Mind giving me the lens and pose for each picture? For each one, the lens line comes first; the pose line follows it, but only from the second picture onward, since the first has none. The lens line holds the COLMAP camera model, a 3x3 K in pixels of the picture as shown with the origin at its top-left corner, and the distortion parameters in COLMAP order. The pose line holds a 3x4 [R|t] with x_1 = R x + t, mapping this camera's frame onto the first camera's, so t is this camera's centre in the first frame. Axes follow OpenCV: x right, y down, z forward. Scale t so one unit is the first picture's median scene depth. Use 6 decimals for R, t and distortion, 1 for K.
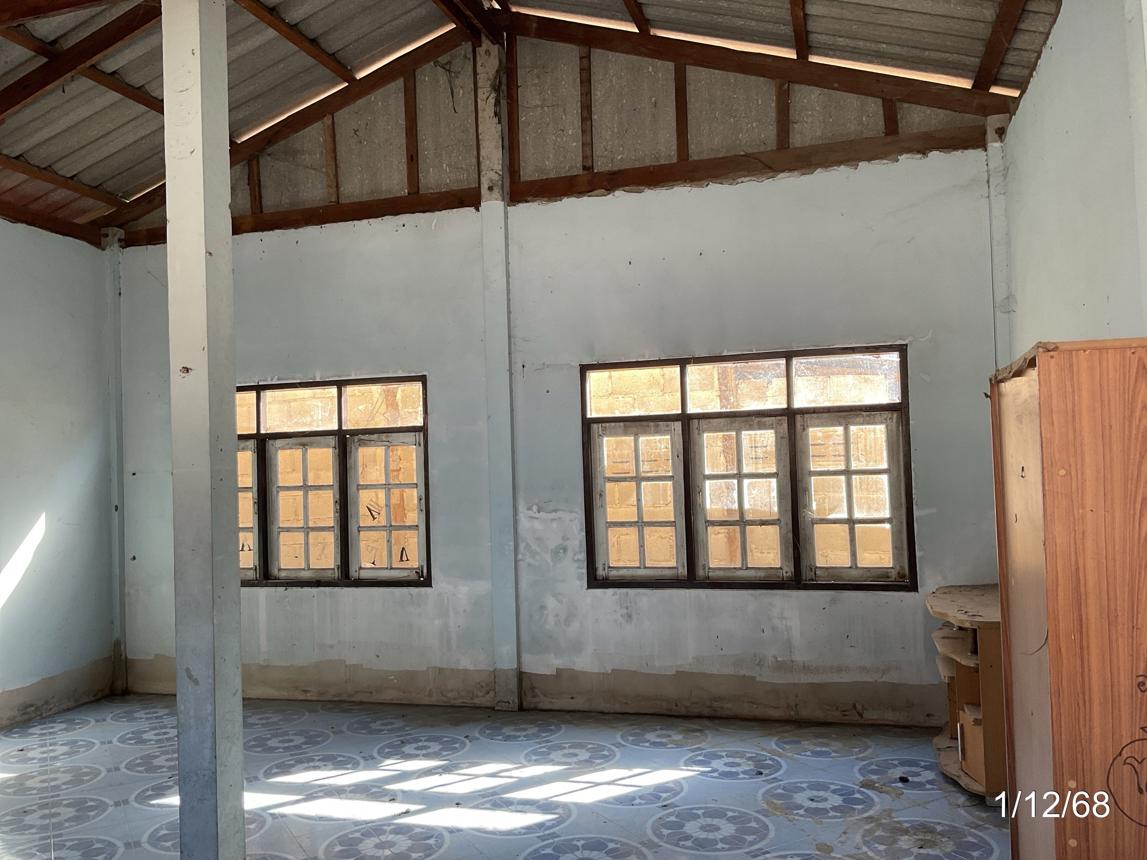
lens RADIAL K [[964.1, 0, 619.7], [0, 964.1, 434.2], [0, 0, 1]] dist [0.059147, -0.123864]
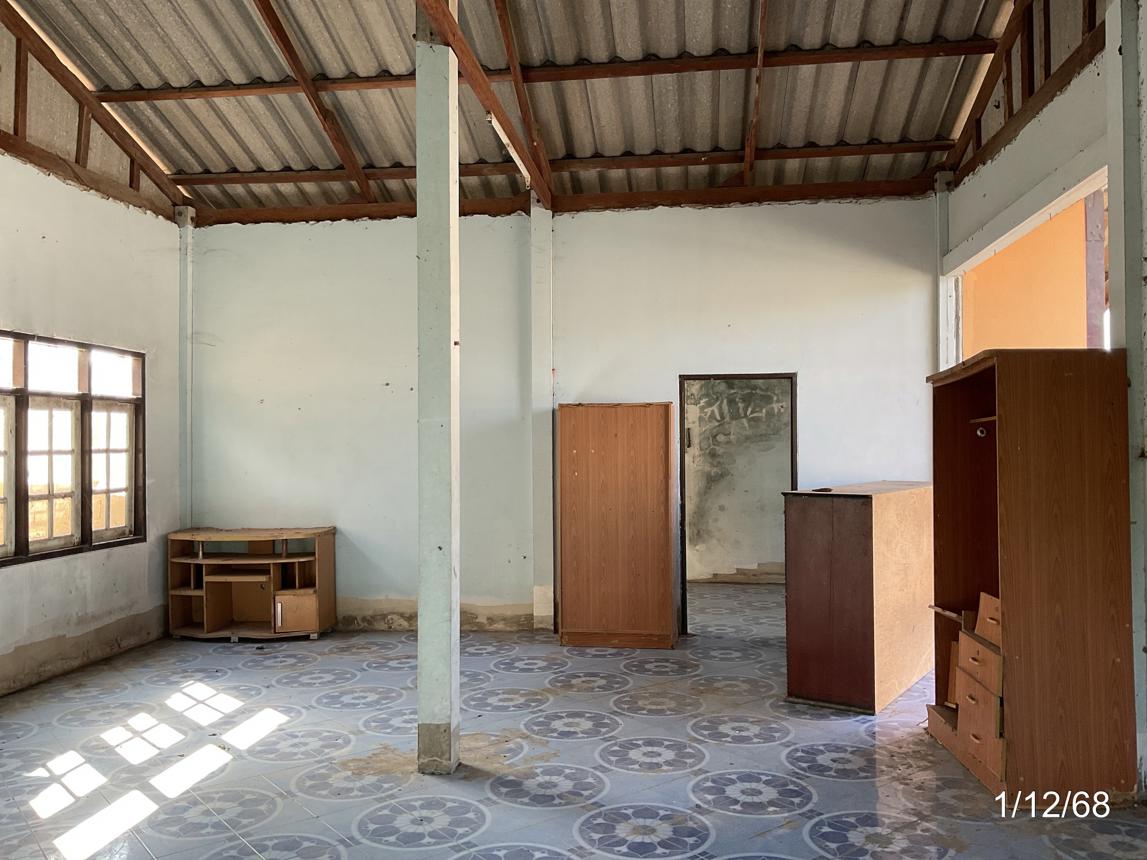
lens RADIAL K [[964.1, 0, 572.3], [0, 964.1, 429.4], [0, 0, 1]] dist [0.059147, -0.123864]
pose [[-0.156866, 0.047268, 0.986488, -1.071901], [-0.014800, 0.998629, -0.050203, 0.065985], [-0.987509, -0.022475, -0.155952, 0.621902]]
